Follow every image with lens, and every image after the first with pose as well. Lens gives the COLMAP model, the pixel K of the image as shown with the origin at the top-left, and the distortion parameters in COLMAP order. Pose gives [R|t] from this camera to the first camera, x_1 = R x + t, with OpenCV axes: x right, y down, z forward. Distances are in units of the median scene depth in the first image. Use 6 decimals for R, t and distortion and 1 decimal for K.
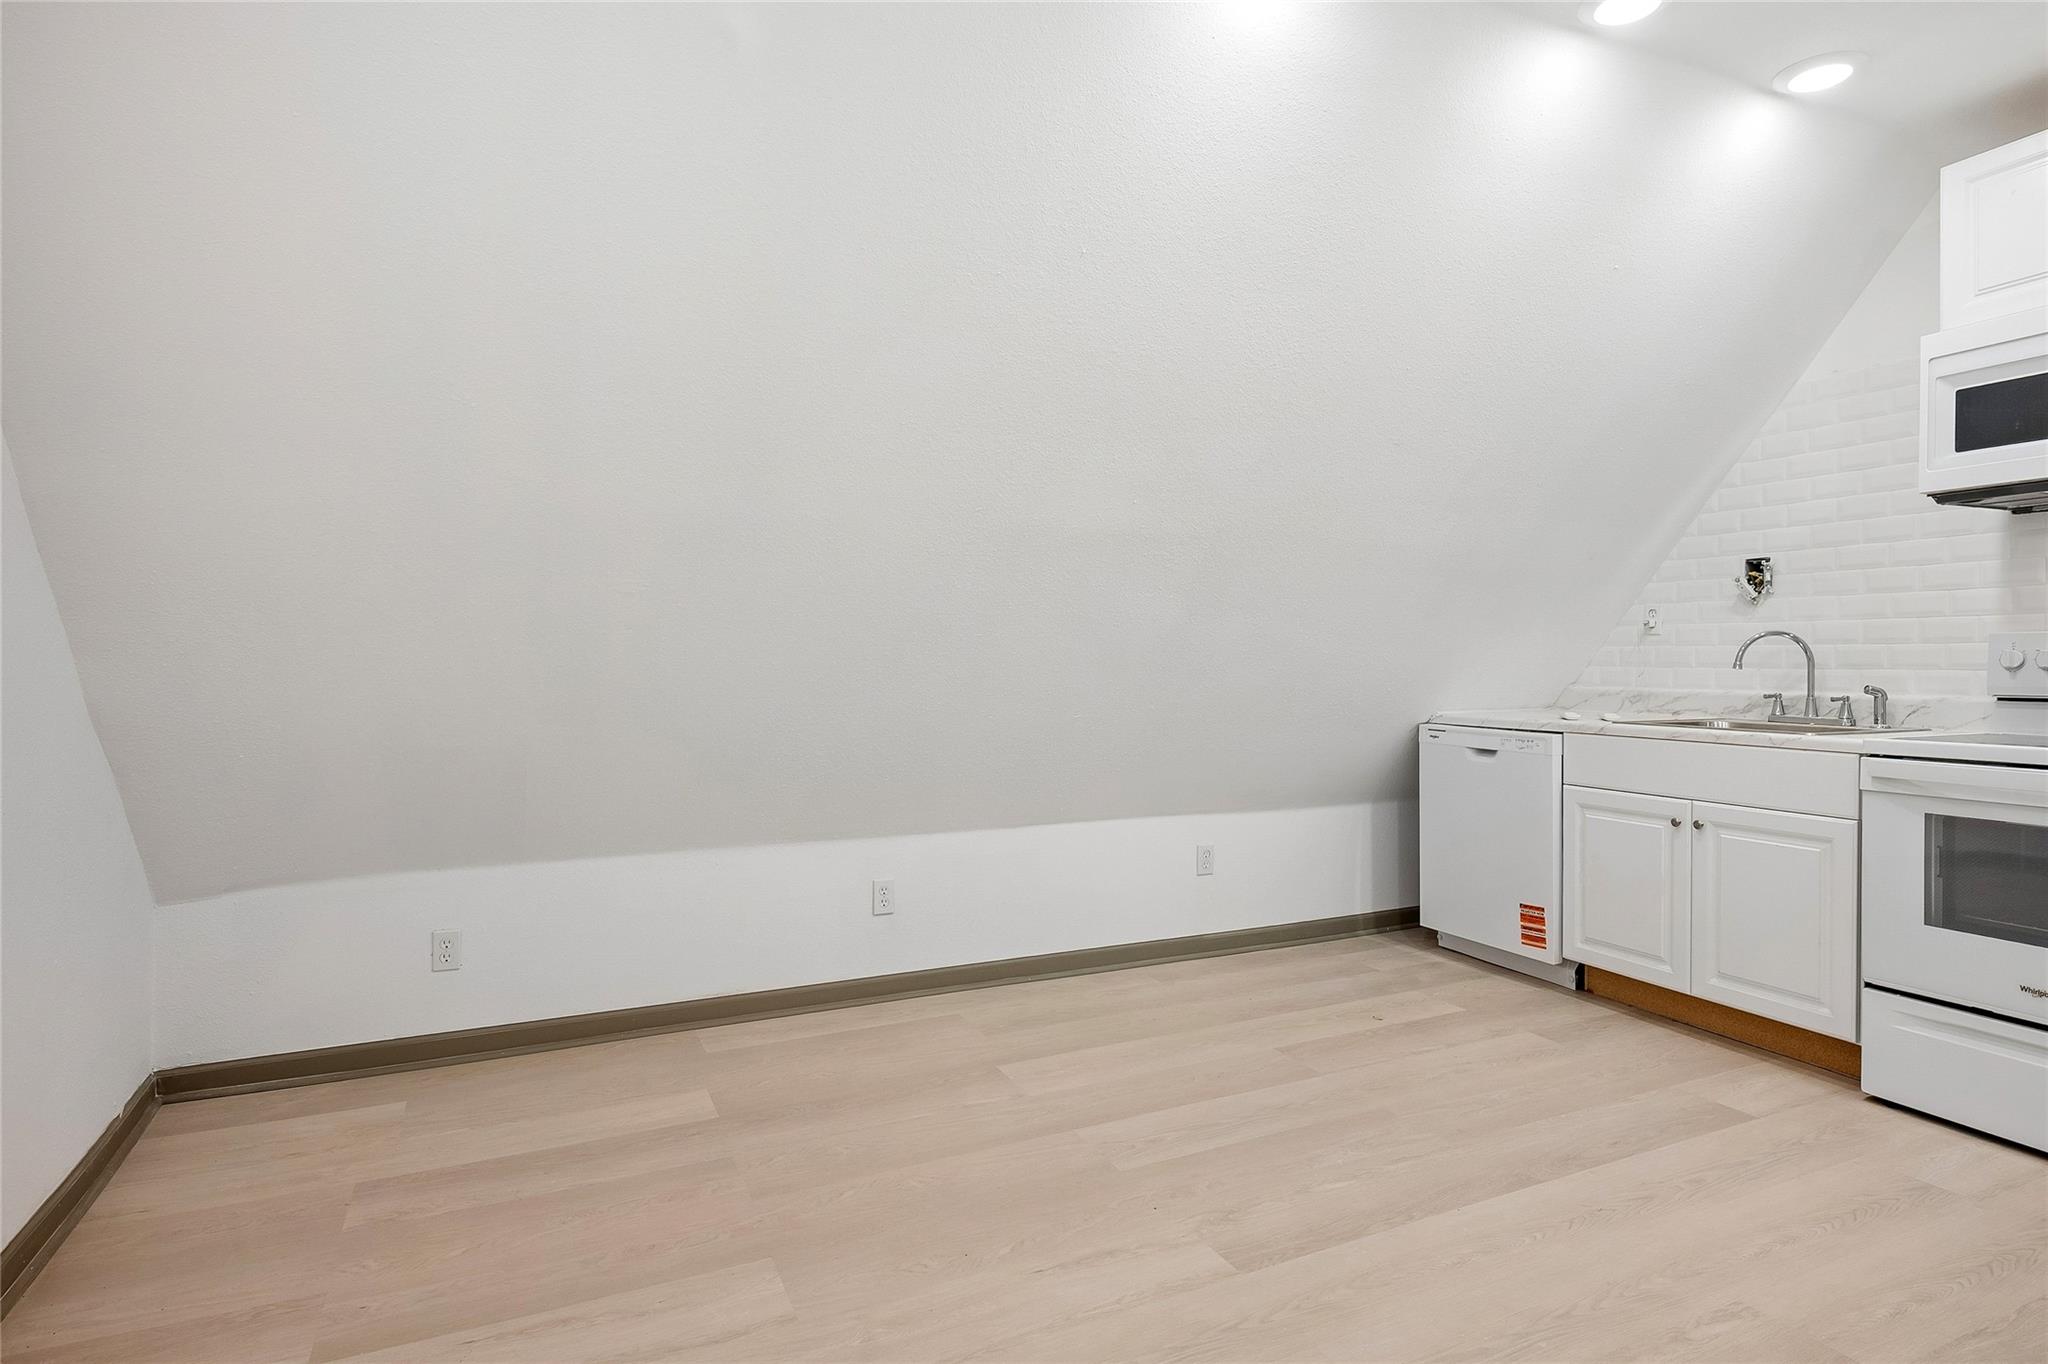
lens RADIAL K [[1121.2, 0, 1024.7], [0, 1121.2, 675.8], [0, 0, 1]] dist [0.006986, 0.000896]
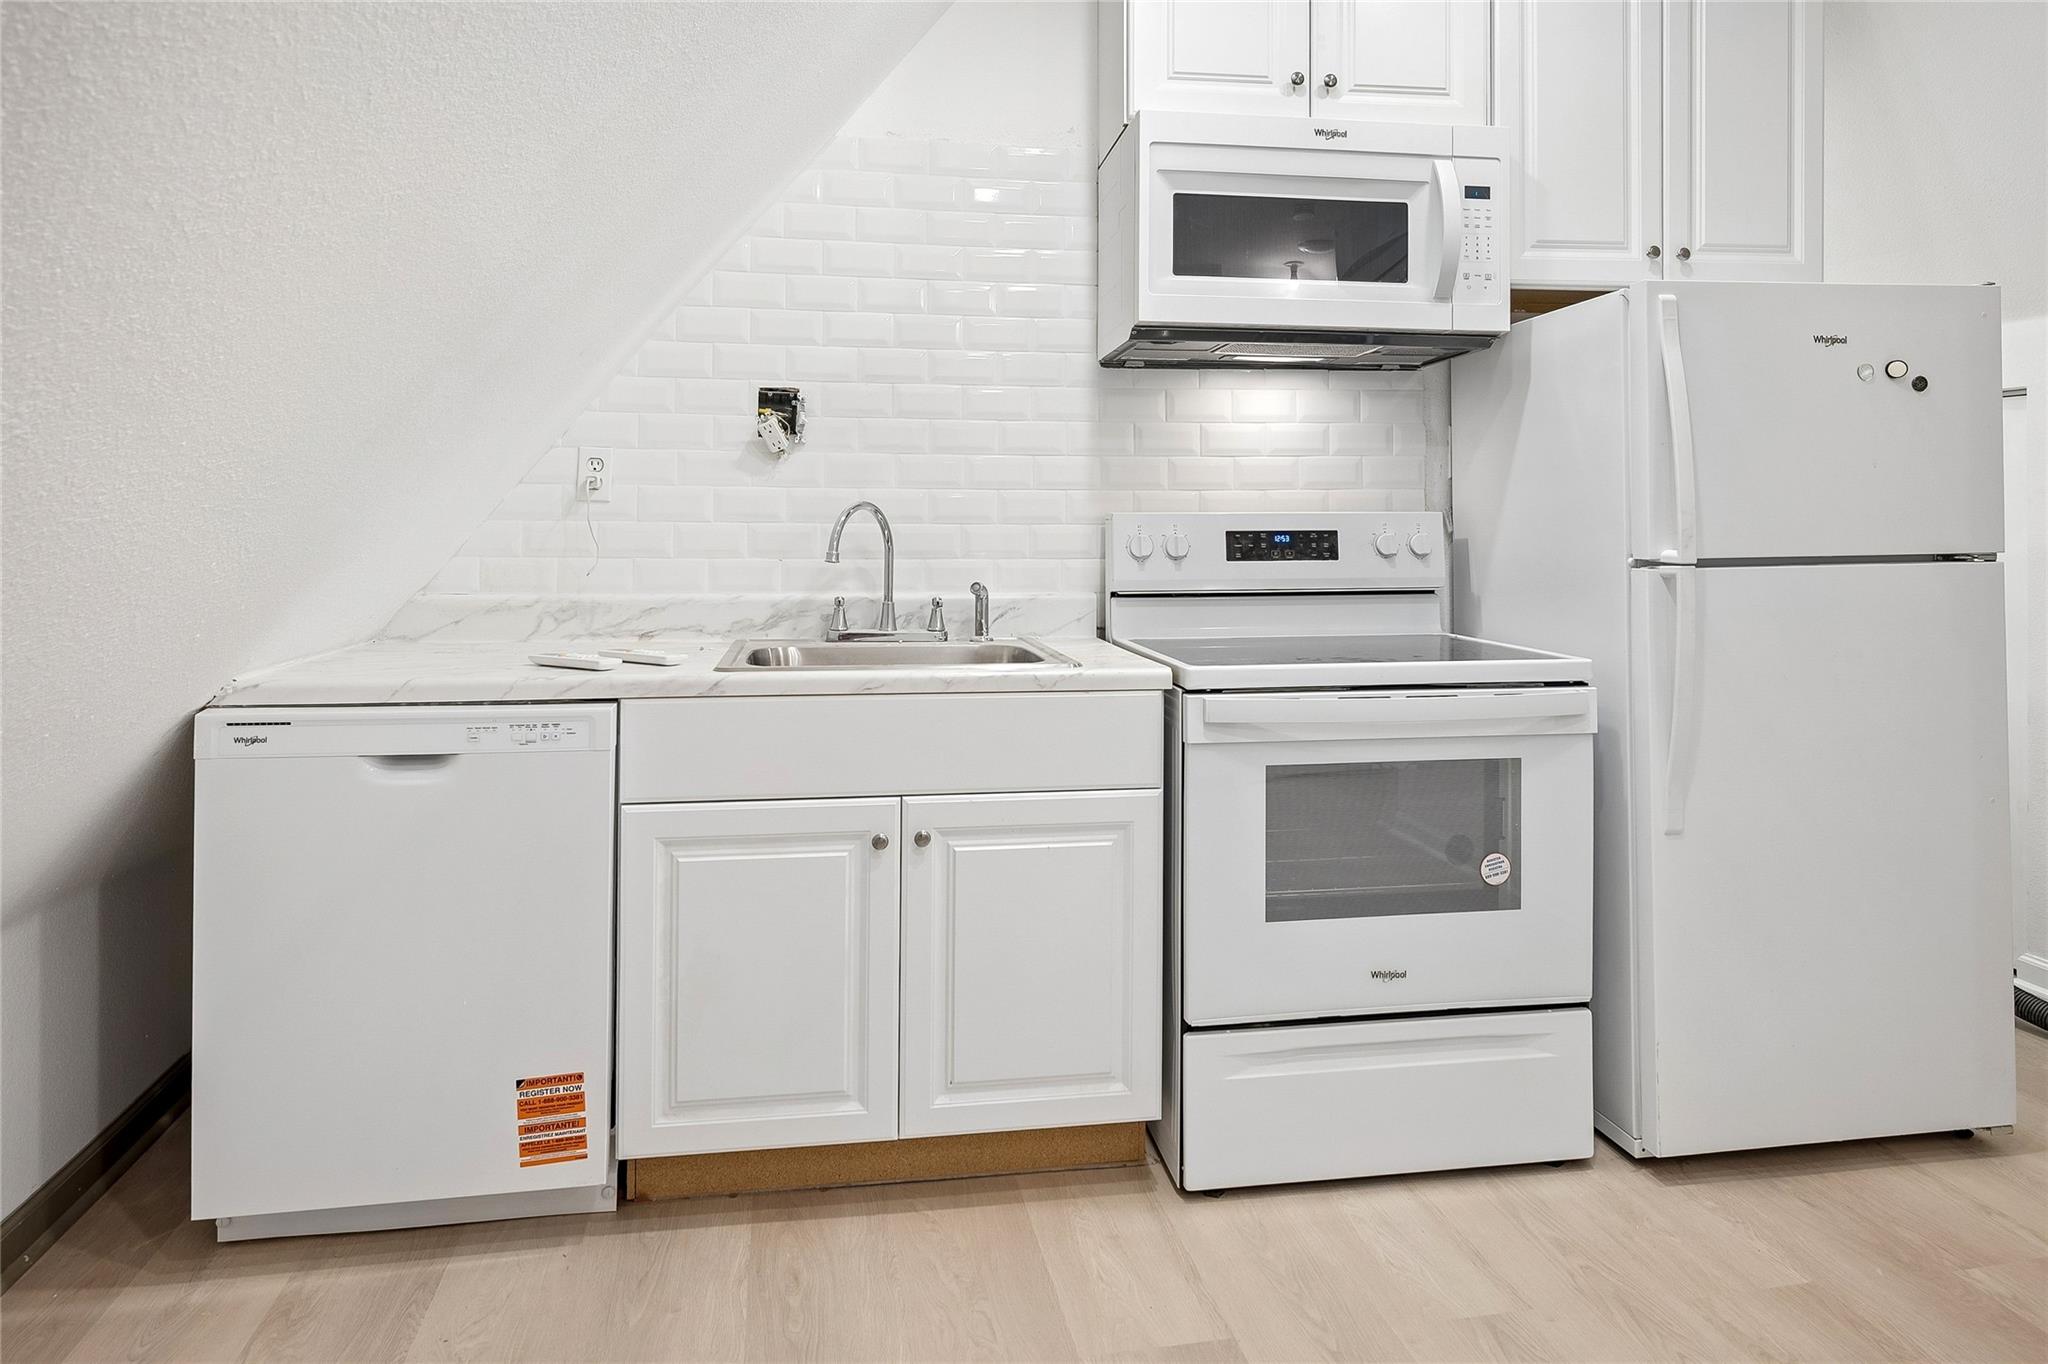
lens RADIAL K [[1202.3, 0, 979.8], [0, 1202.3, 520.6], [0, 0, 1]] dist [-0.000090, -0.000558]
pose [[0.241590, 0.006637, 0.970356, 0.009026], [0.009362, 0.999914, -0.009170, -0.021872], [-0.970333, 0.011300, 0.241507, 0.757336]]
